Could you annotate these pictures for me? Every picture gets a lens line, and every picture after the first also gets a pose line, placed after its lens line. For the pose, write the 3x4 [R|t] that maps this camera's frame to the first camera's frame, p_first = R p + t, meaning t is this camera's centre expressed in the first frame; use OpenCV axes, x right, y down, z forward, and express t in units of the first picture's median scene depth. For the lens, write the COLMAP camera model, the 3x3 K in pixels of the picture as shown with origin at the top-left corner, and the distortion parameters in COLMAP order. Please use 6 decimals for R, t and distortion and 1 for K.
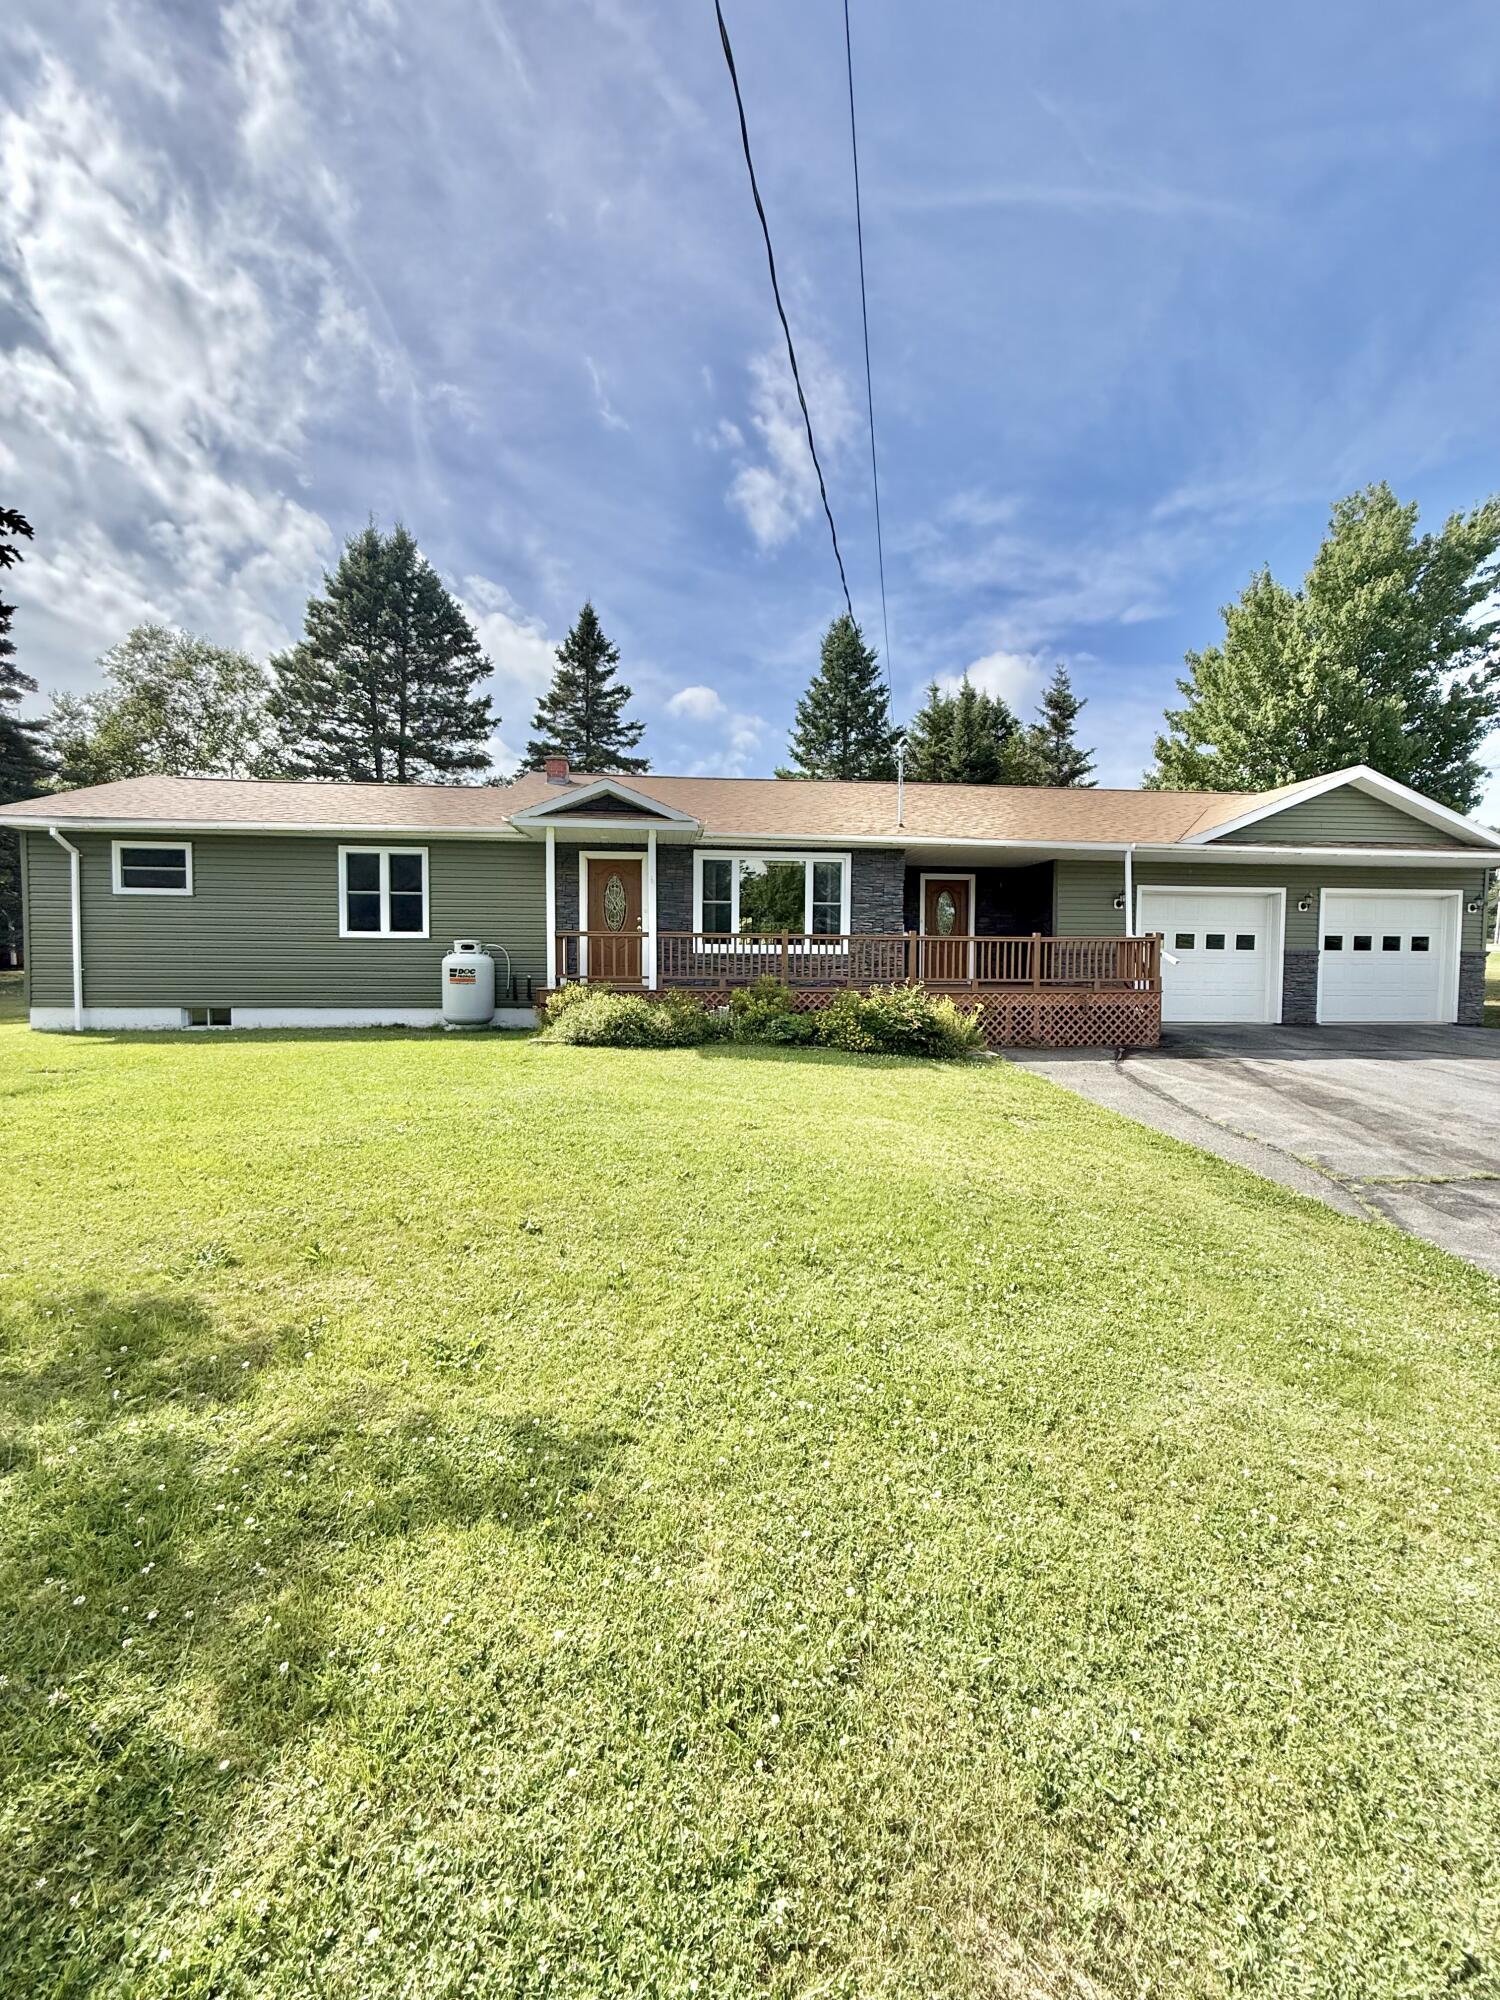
lens RADIAL K [[792.7, 0, 751.2], [0, 792.7, 1002.0], [0, 0, 1]] dist [0.000125, -0.000101]
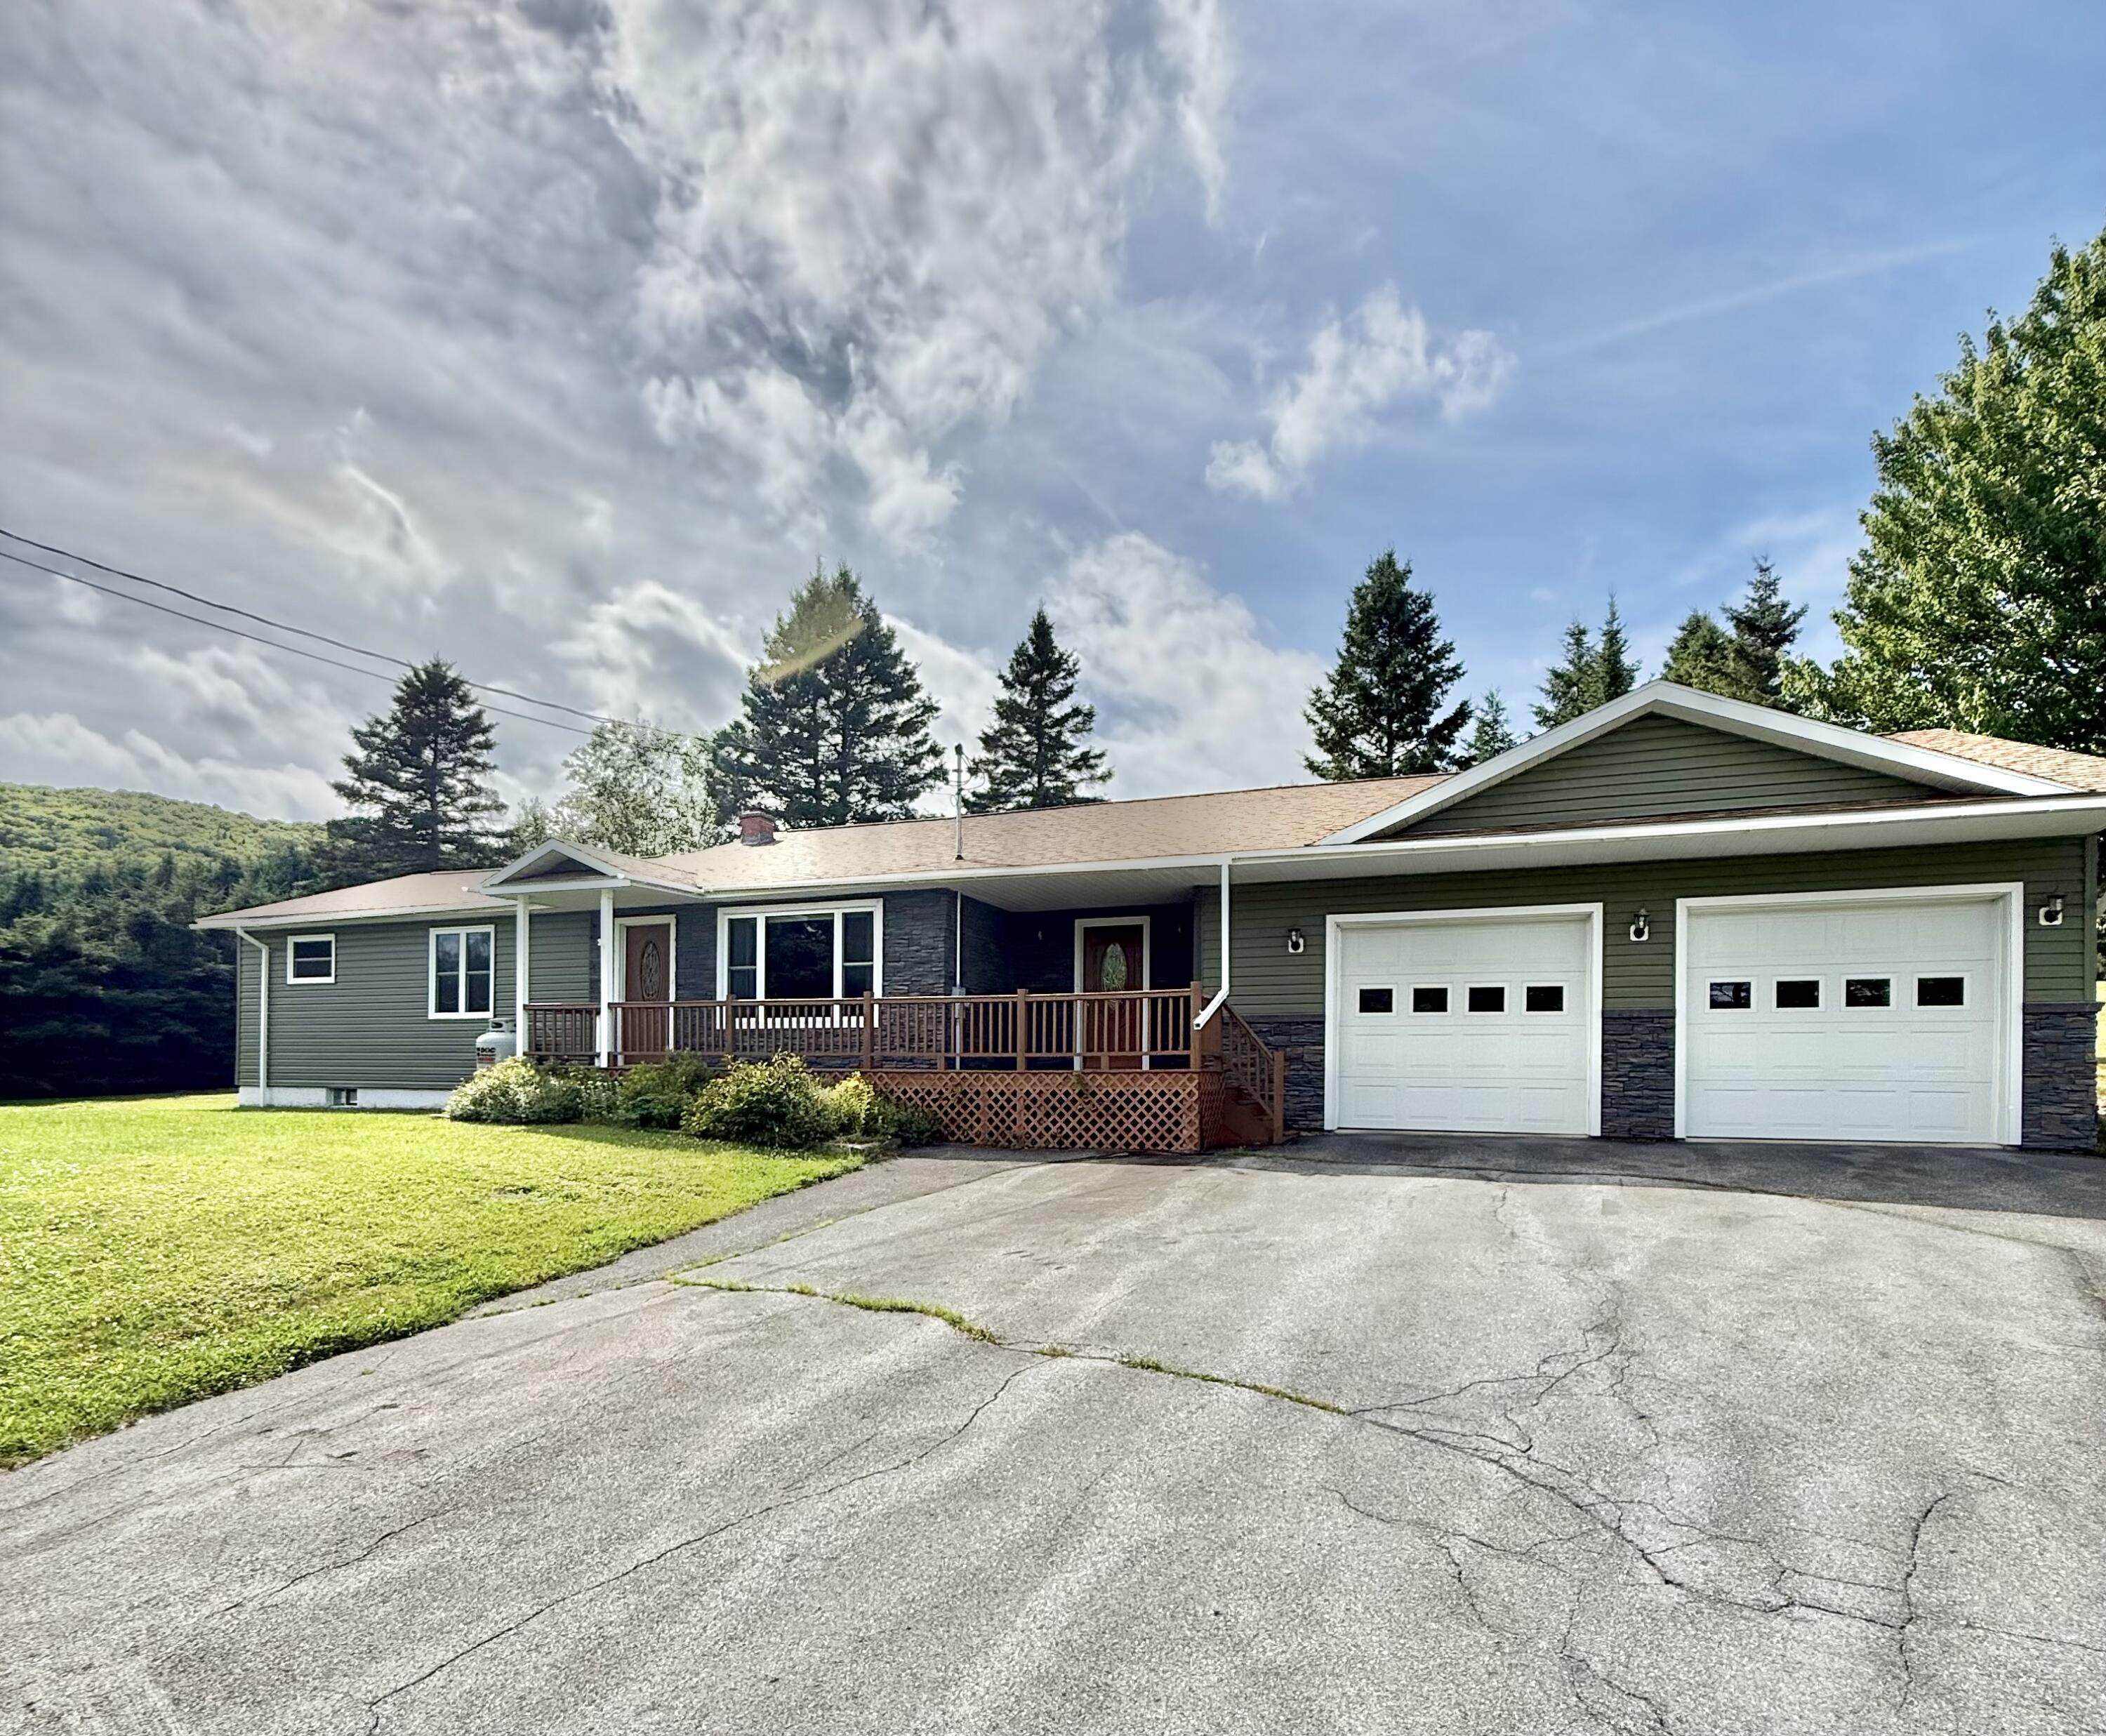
lens RADIAL K [[1117.9, 0, 1049.8], [0, 1117.9, 1081.5], [0, 0, 1]] dist [0.001083, -0.000176]
pose [[0.888267, 0.001896, -0.459323, 0.386753], [-0.025596, 0.998642, -0.045376, 0.019242], [0.458613, 0.052063, 0.887110, 0.052367]]
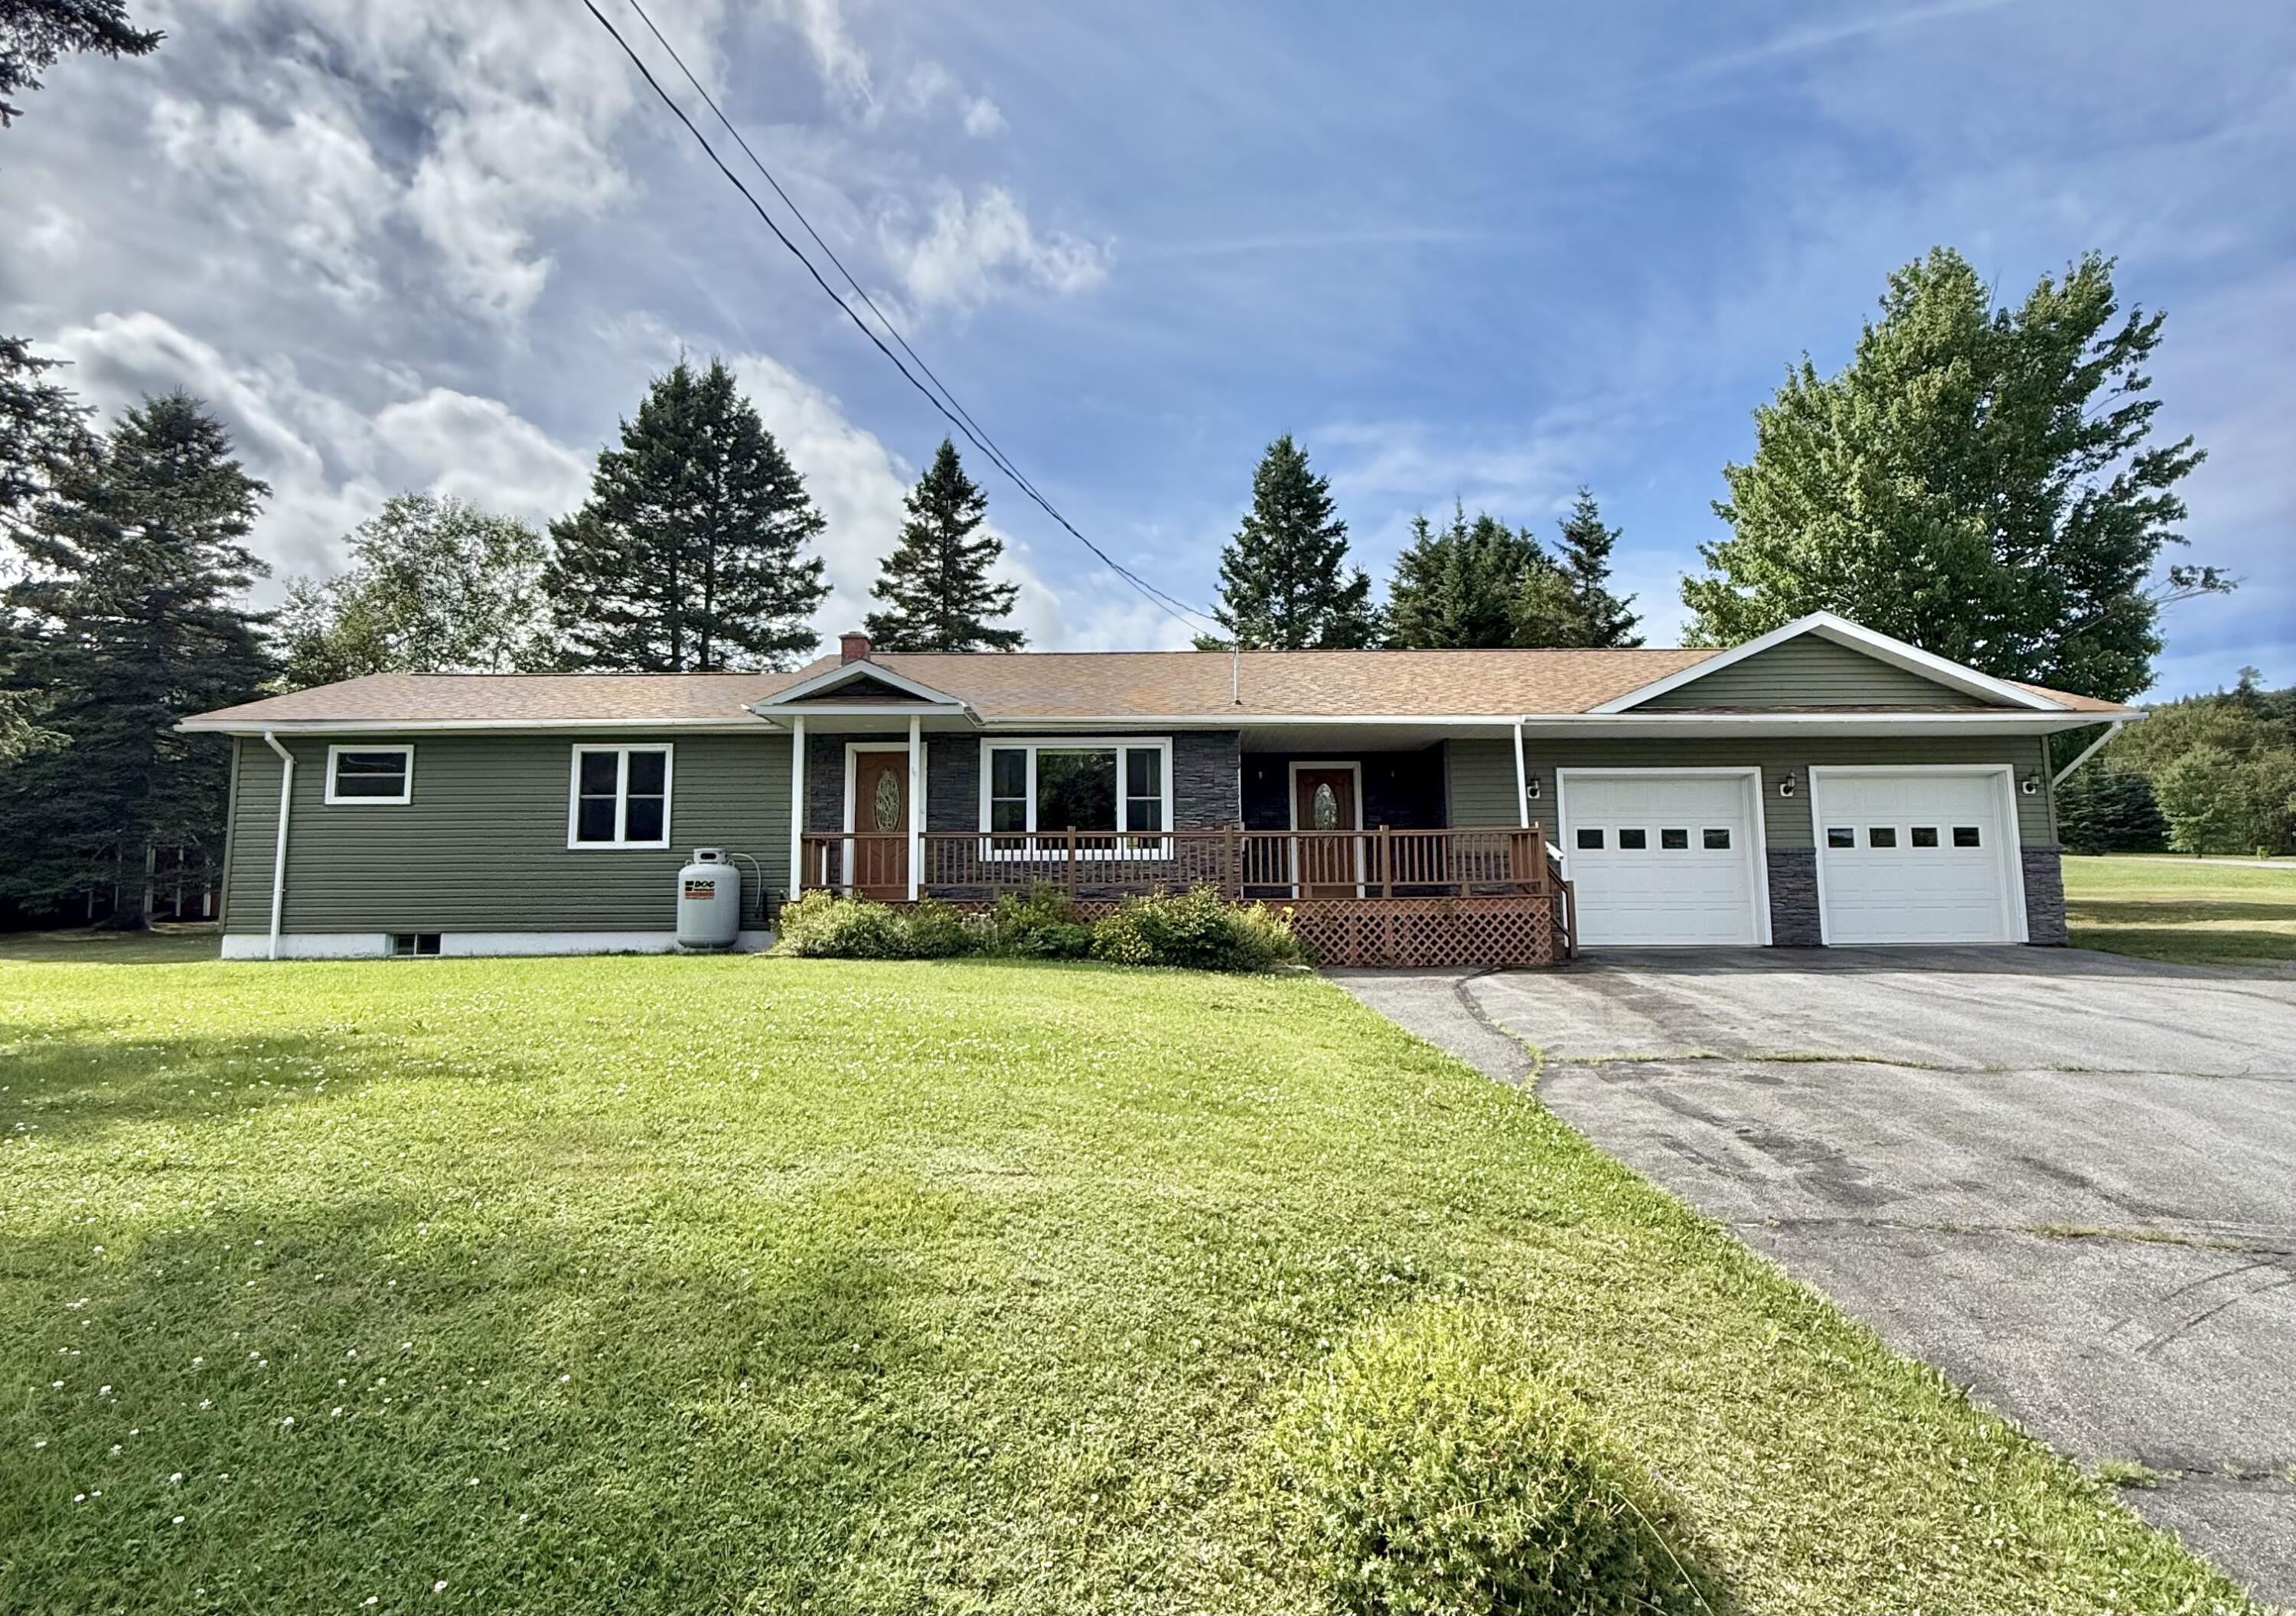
lens RADIAL K [[1211.8, 0, 1149.0], [0, 1211.8, 793.0], [0, 0, 1]] dist [-0.000535, 0.000070]
pose [[0.995990, -0.023813, -0.086238, 0.103699], [0.009973, 0.987471, -0.157487, 0.033511], [0.088908, 0.155996, 0.983748, -0.113833]]
